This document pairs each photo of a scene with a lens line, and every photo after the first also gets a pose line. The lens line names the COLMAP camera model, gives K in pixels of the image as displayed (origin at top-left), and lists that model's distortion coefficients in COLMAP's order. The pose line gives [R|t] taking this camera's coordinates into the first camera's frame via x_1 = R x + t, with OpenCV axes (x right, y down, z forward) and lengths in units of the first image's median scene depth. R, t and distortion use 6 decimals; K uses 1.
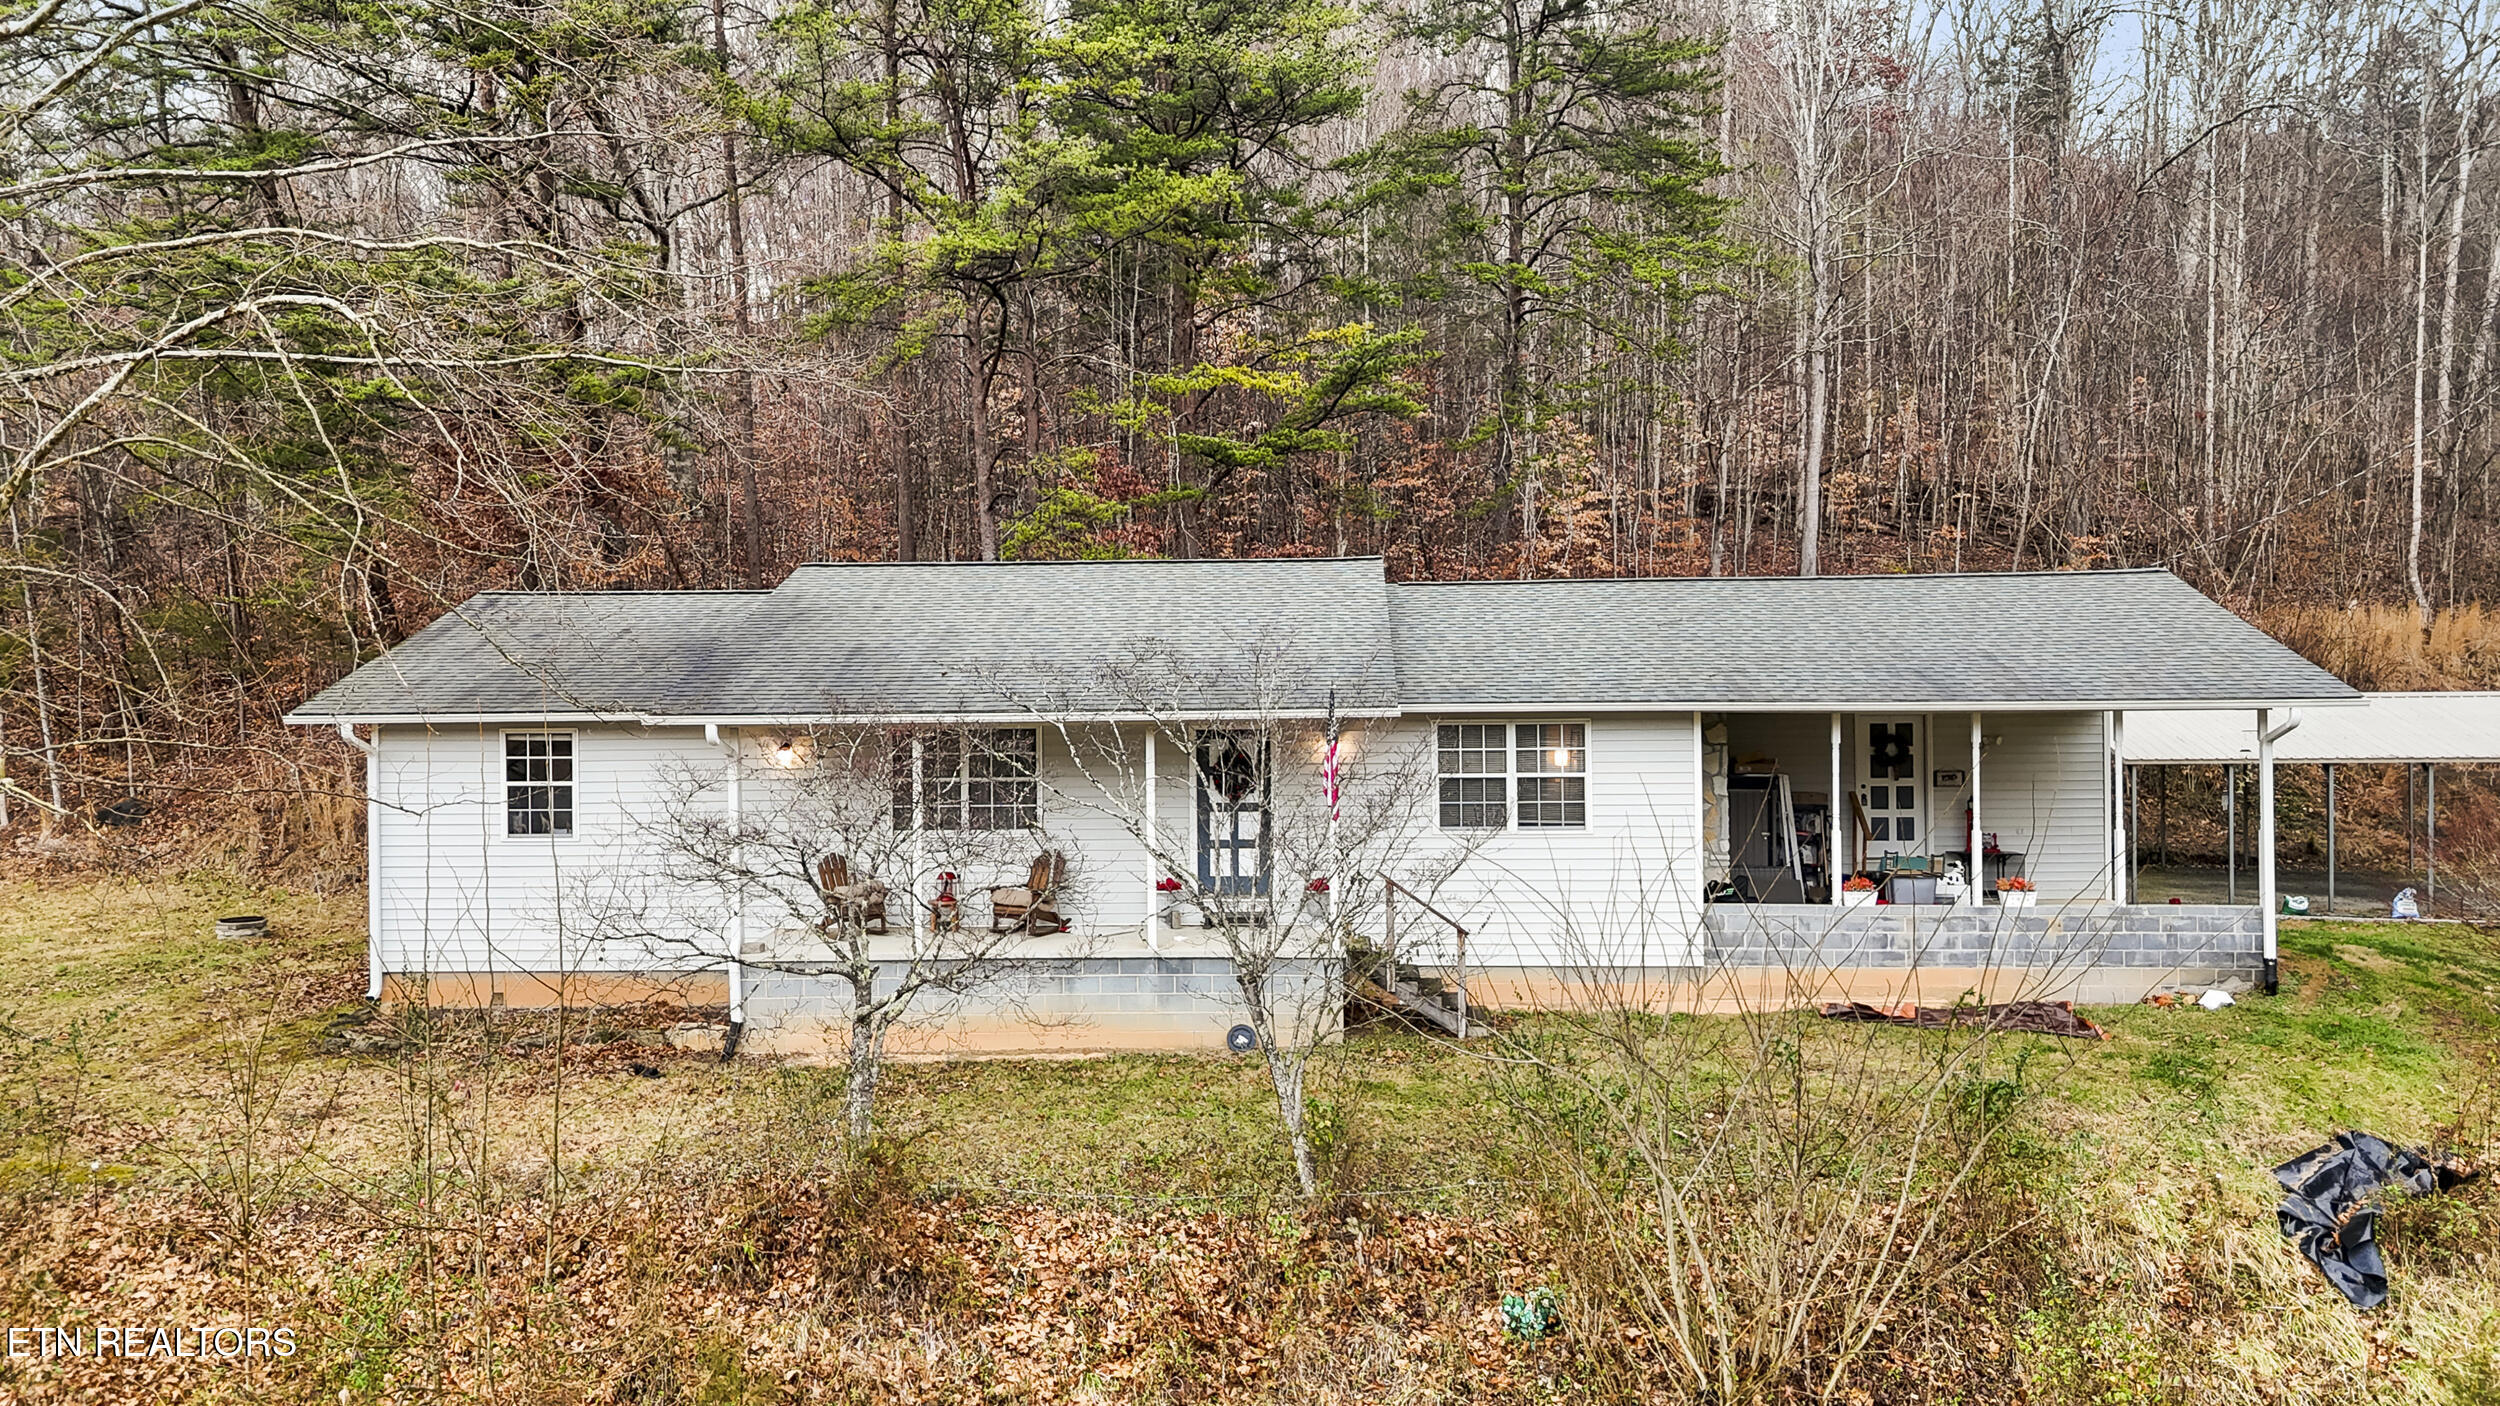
lens RADIAL K [[1925.7, 0, 1313.3], [0, 1925.7, 702.0], [0, 0, 1]] dist [0.047048, -0.007101]
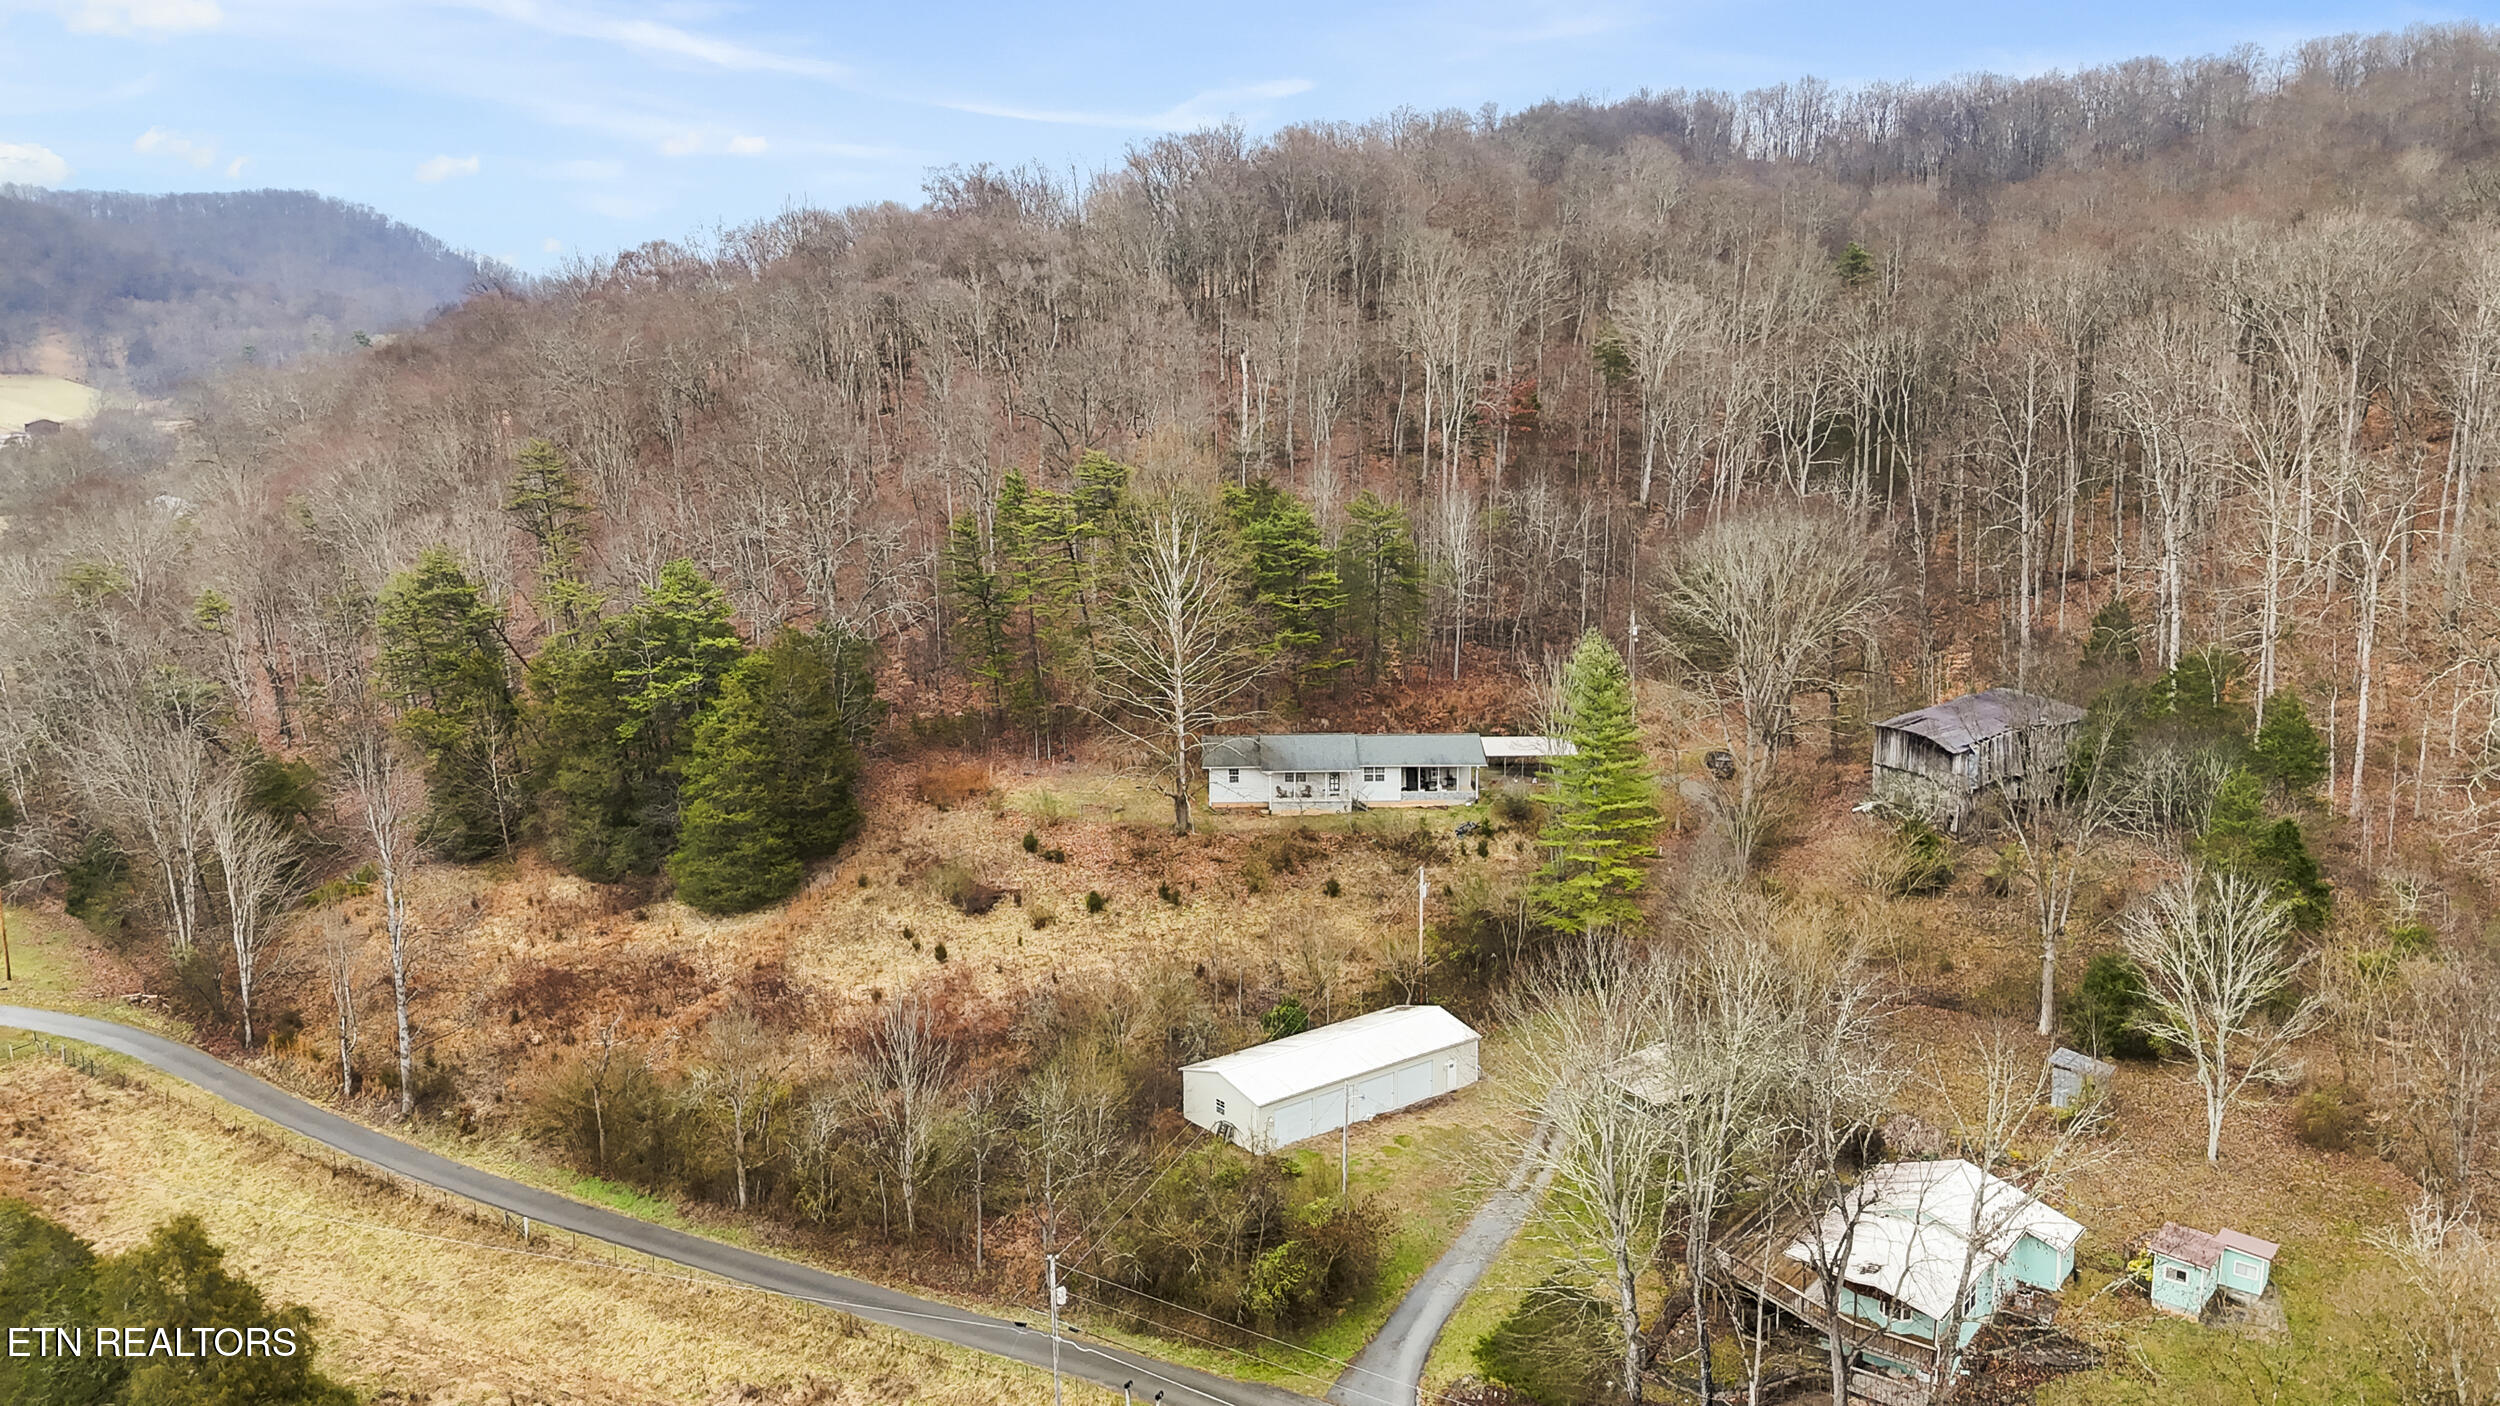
lens RADIAL K [[1925.7, 0, 1313.3], [0, 1925.7, 702.0], [0, 0, 1]] dist [0.047048, -0.007101]
pose [[0.996933, -0.003503, 0.078177, -0.667298], [-0.007754, 0.989659, 0.143228, -1.226246], [-0.077870, -0.143395, 0.986597, -5.870282]]
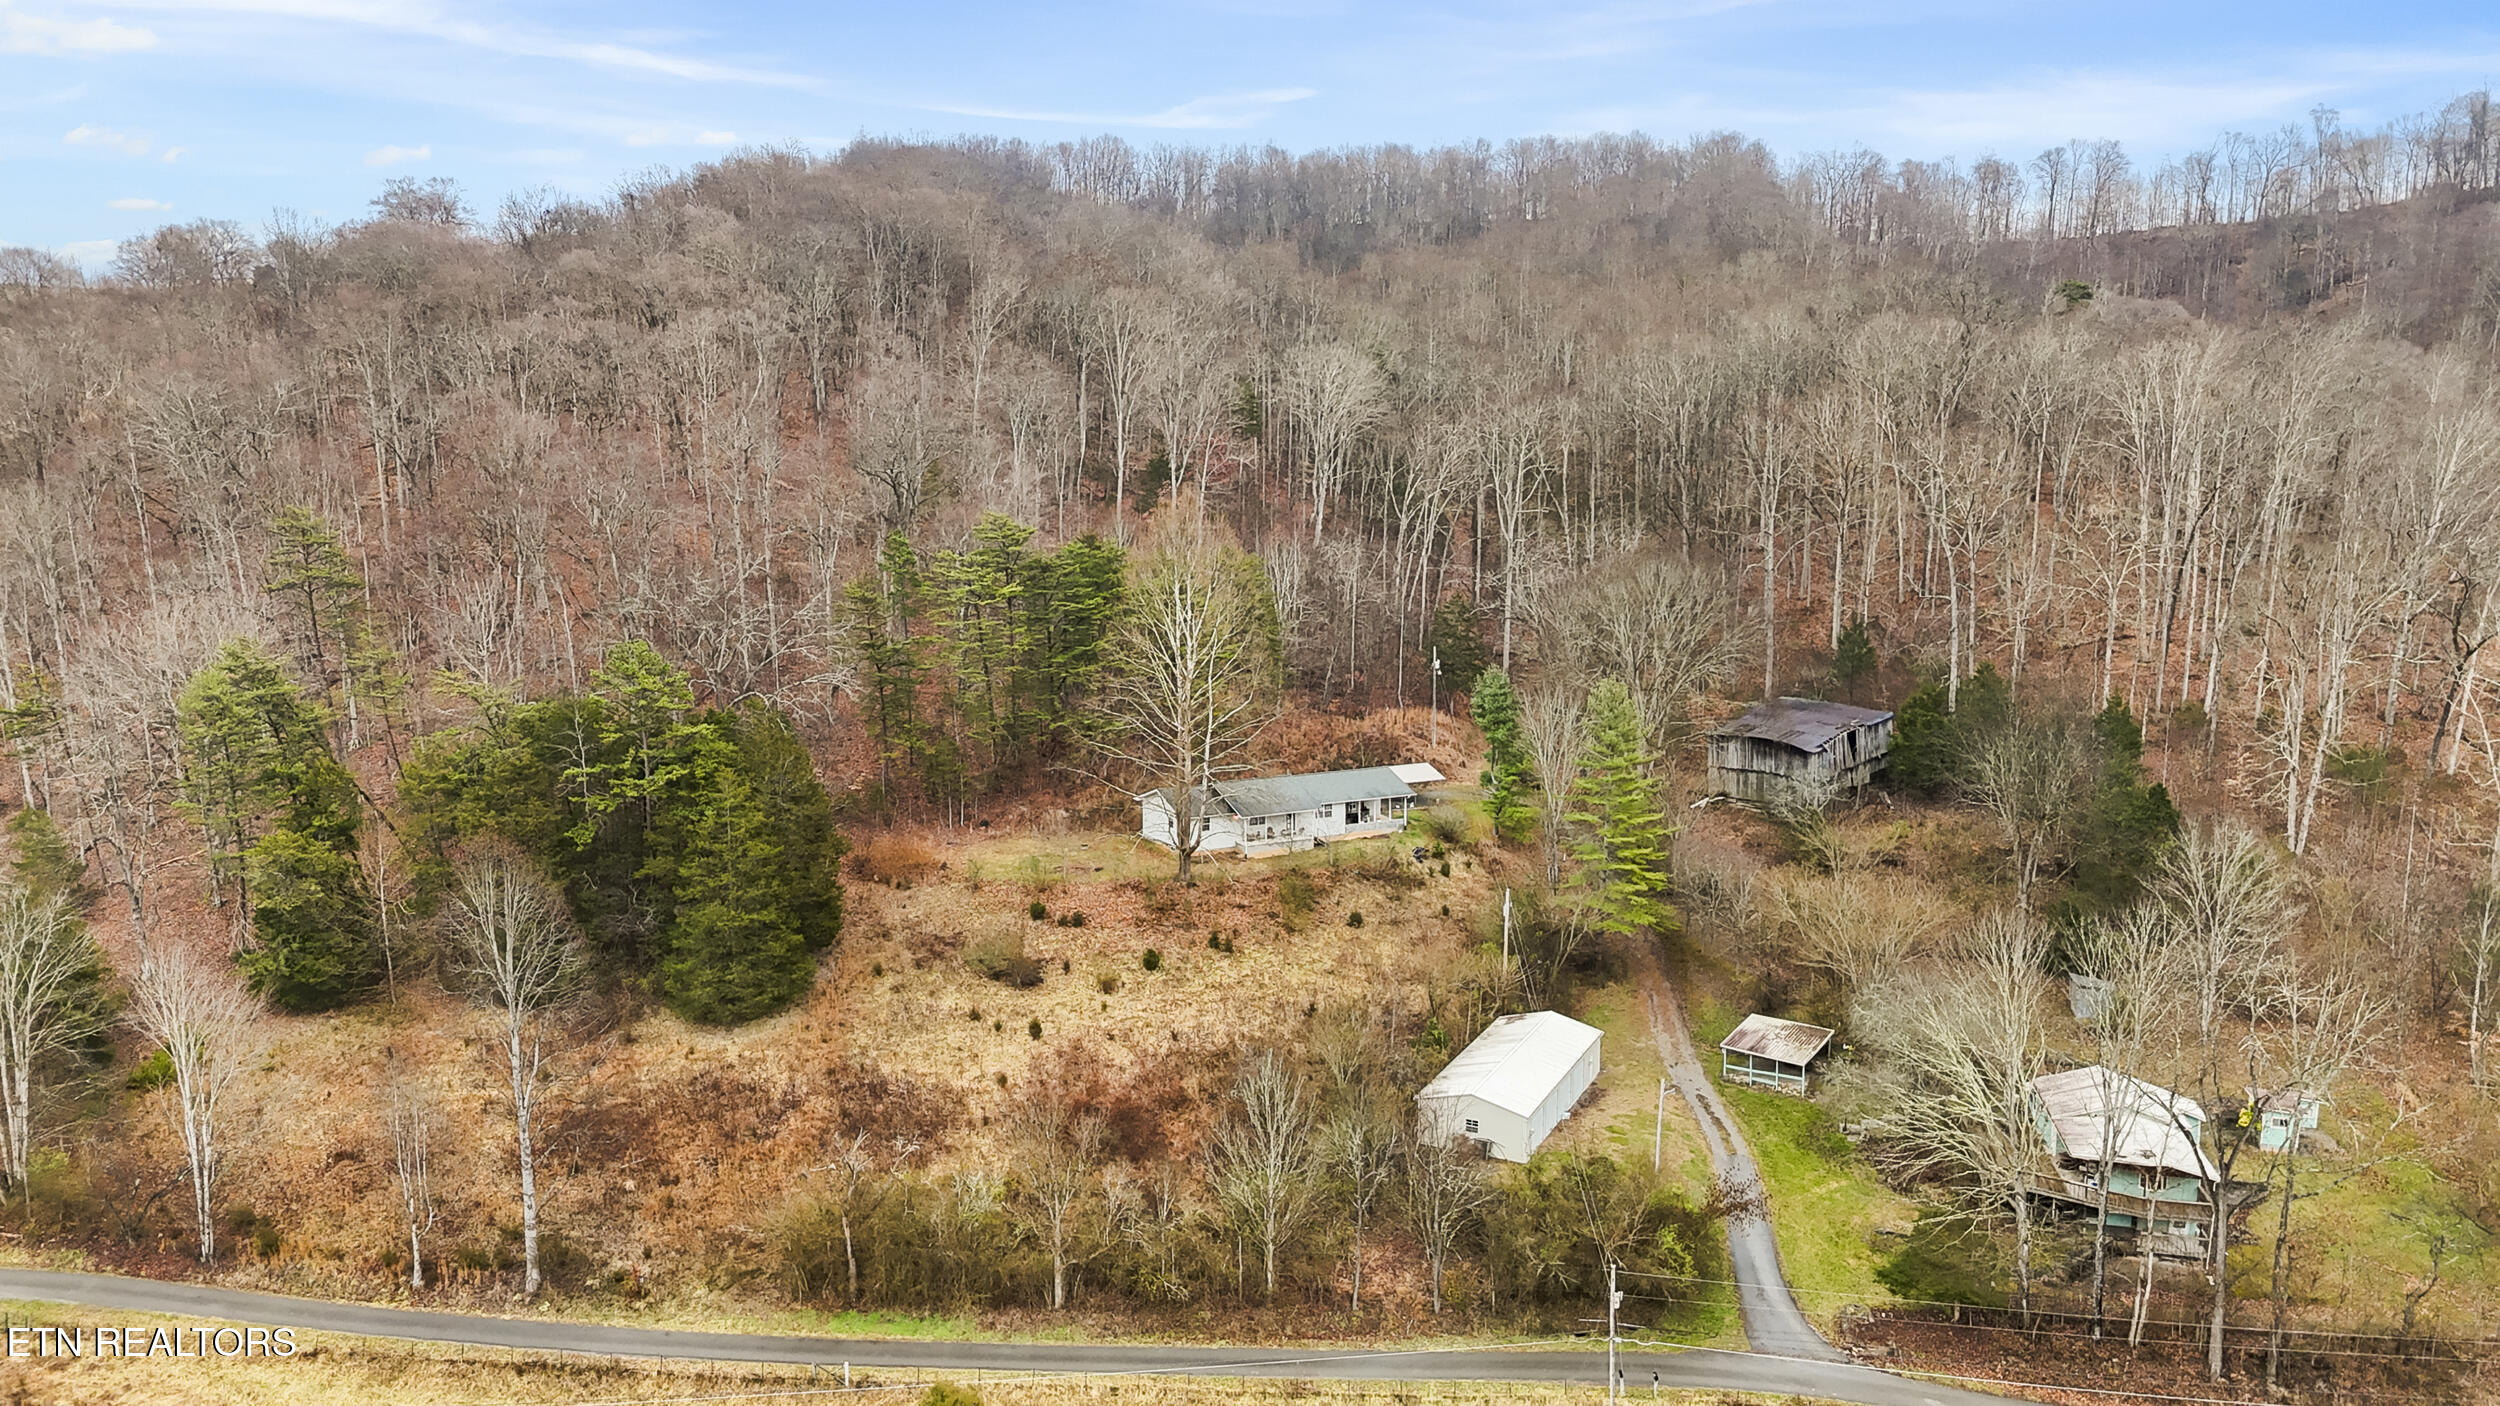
lens RADIAL K [[1925.7, 0, 1313.3], [0, 1925.7, 702.0], [0, 0, 1]] dist [0.047048, -0.007101]
pose [[0.851279, -0.061992, 0.521038, -3.811575], [-0.009265, 0.991066, 0.133053, -1.380561], [-0.524631, -0.118093, 0.843099, -5.246620]]
